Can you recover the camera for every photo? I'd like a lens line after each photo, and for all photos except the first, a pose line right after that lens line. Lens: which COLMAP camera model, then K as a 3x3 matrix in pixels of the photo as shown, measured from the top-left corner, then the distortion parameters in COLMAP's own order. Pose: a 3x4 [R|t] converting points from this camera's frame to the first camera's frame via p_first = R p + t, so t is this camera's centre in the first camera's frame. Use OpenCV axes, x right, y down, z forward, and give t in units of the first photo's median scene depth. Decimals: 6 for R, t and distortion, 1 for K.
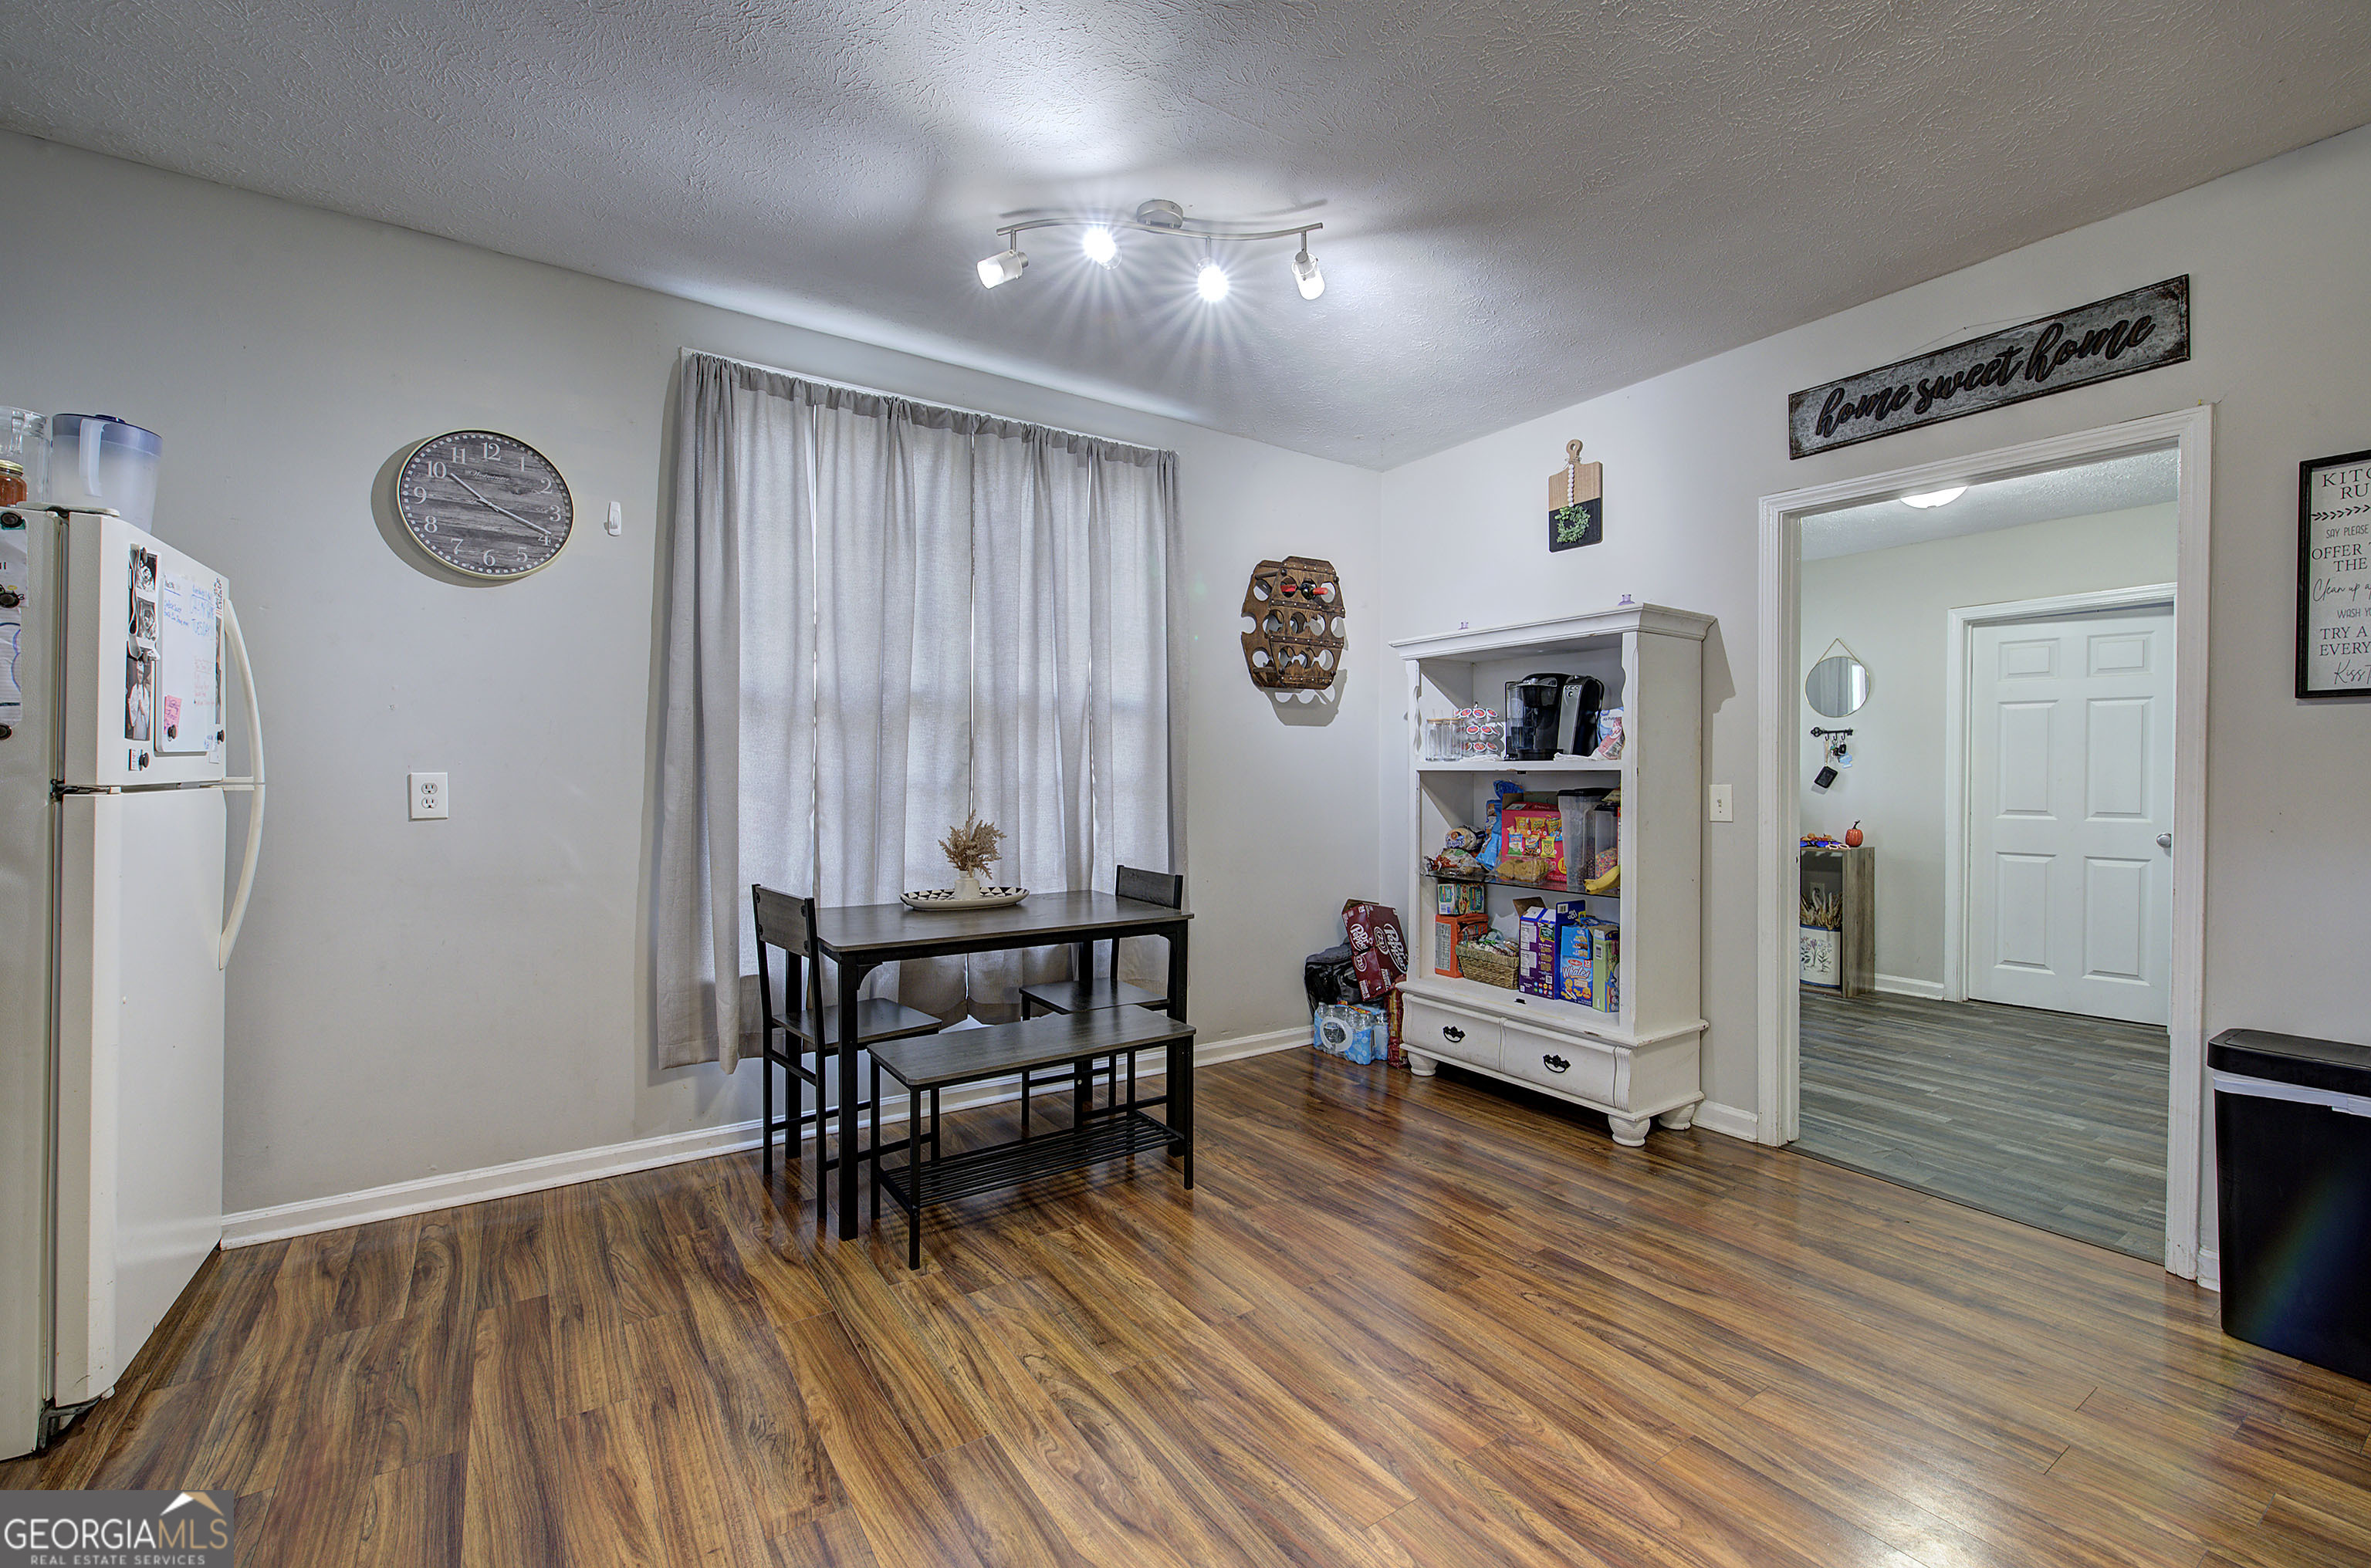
lens RADIAL K [[1002.3, 0, 1192.5], [0, 1002.3, 778.3], [0, 0, 1]] dist [-0.002379, -0.000345]
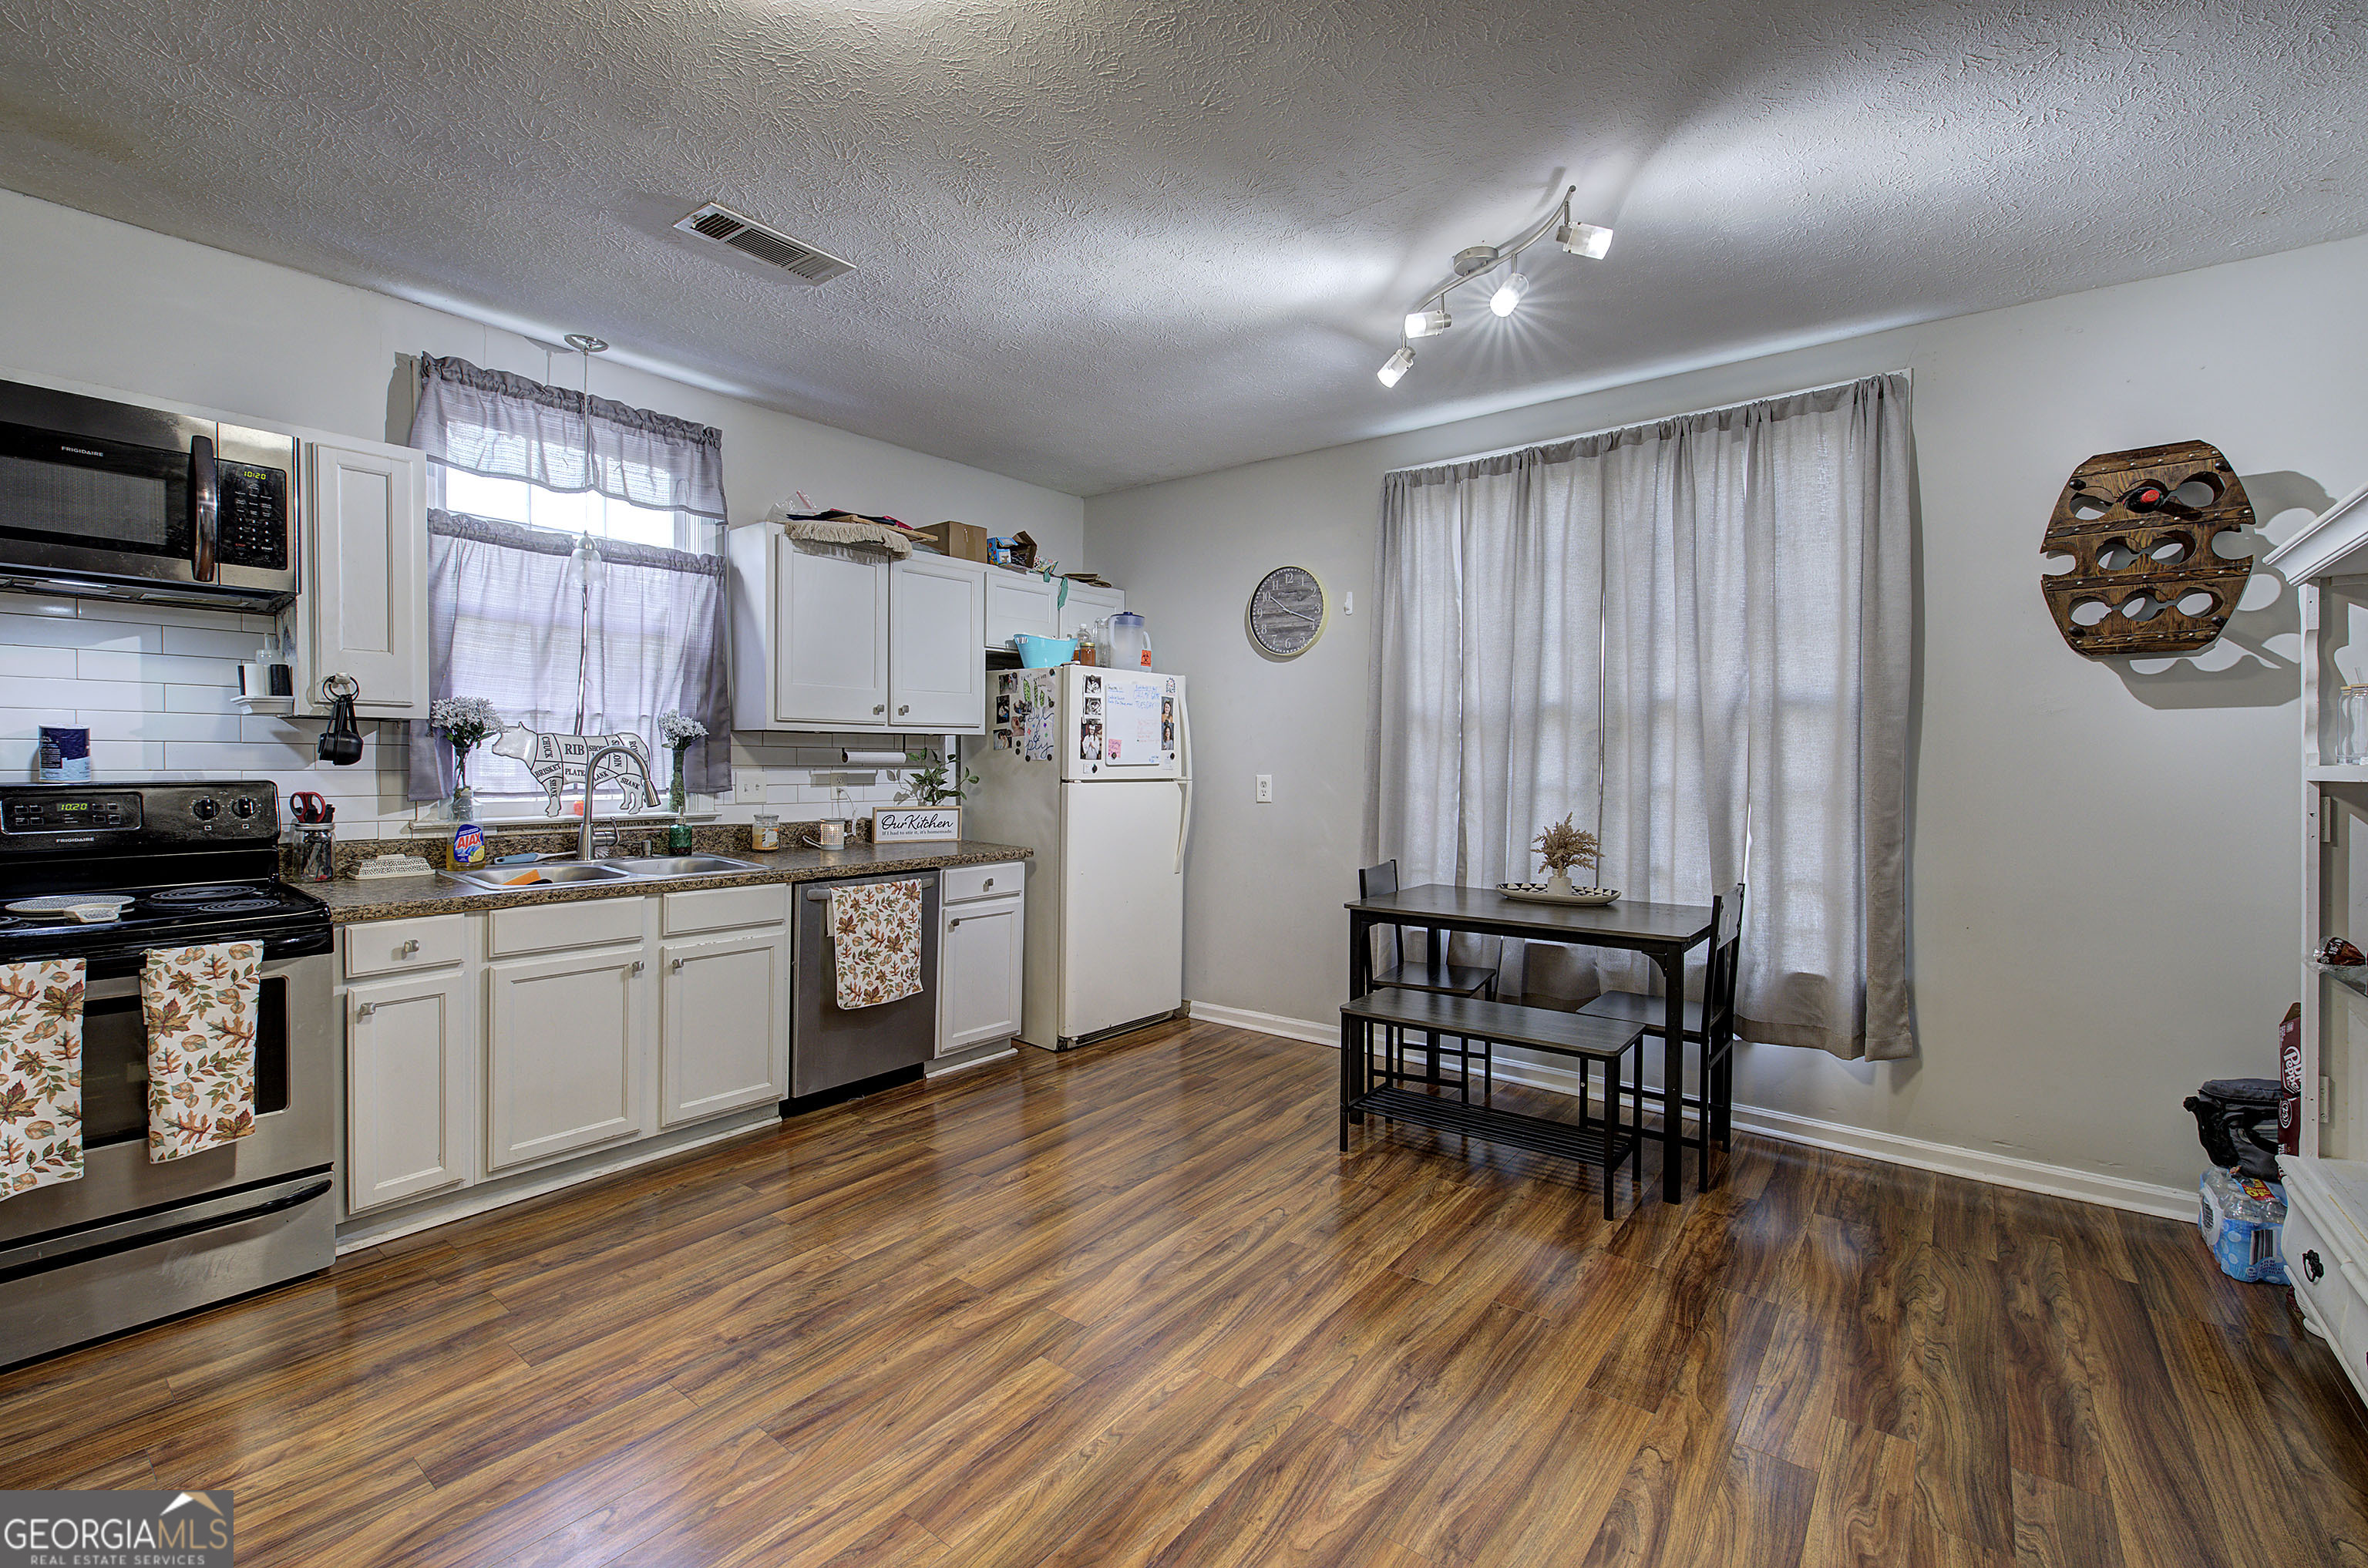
lens RADIAL K [[1001.1, 0, 1184.7], [0, 1001.1, 776.1], [0, 0, 1]] dist [-0.002379, -0.000345]
pose [[0.309357, 0.008415, -0.950909, 0.729361], [-0.012124, 0.999914, 0.004905, -0.008934], [0.950869, 0.010012, 0.309432, 0.306192]]
